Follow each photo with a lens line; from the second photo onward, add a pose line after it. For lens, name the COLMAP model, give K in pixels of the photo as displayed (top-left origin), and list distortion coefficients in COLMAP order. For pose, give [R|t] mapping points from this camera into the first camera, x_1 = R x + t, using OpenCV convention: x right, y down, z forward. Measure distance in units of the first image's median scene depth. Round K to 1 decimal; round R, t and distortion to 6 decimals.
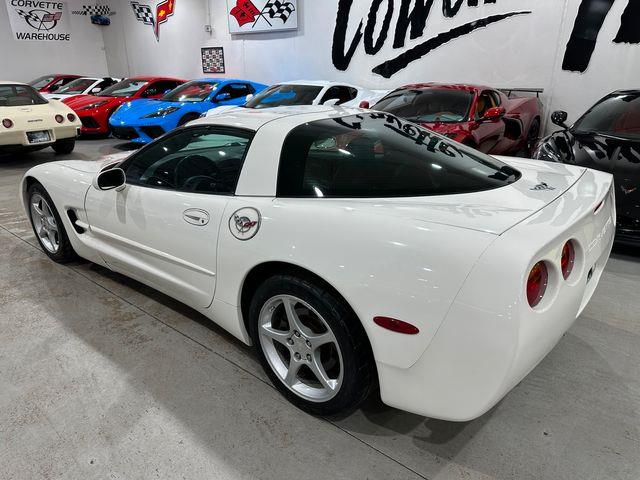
lens RADIAL K [[452.7, 0, 323.0], [0, 452.7, 244.0], [0, 0, 1]] dist [0.023831, -0.031074]
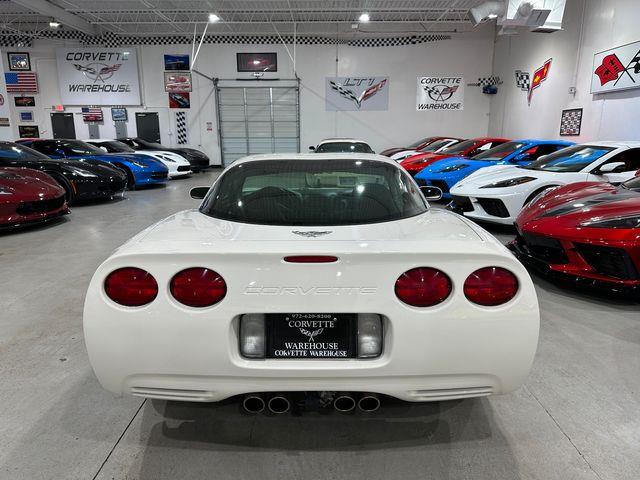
lens RADIAL K [[452.7, 0, 315.6], [0, 452.7, 246.4], [0, 0, 1]] dist [0.023831, -0.031074]
pose [[0.622103, 0.187711, -0.760100, 0.918156], [-0.280452, 0.959839, 0.007501, -0.096764], [0.730982, 0.208505, 0.649762, 0.310237]]
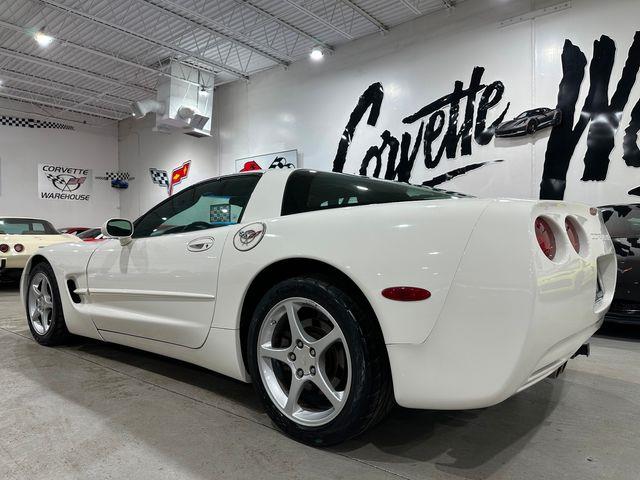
lens RADIAL K [[452.7, 0, 320.7], [0, 452.7, 241.9], [0, 0, 1]] dist [0.023831, -0.031074]
pose [[0.999983, -0.003552, 0.004672, -0.013341], [0.004992, 0.933361, -0.358904, 0.249539], [-0.003086, 0.358921, 0.933363, 0.043352]]
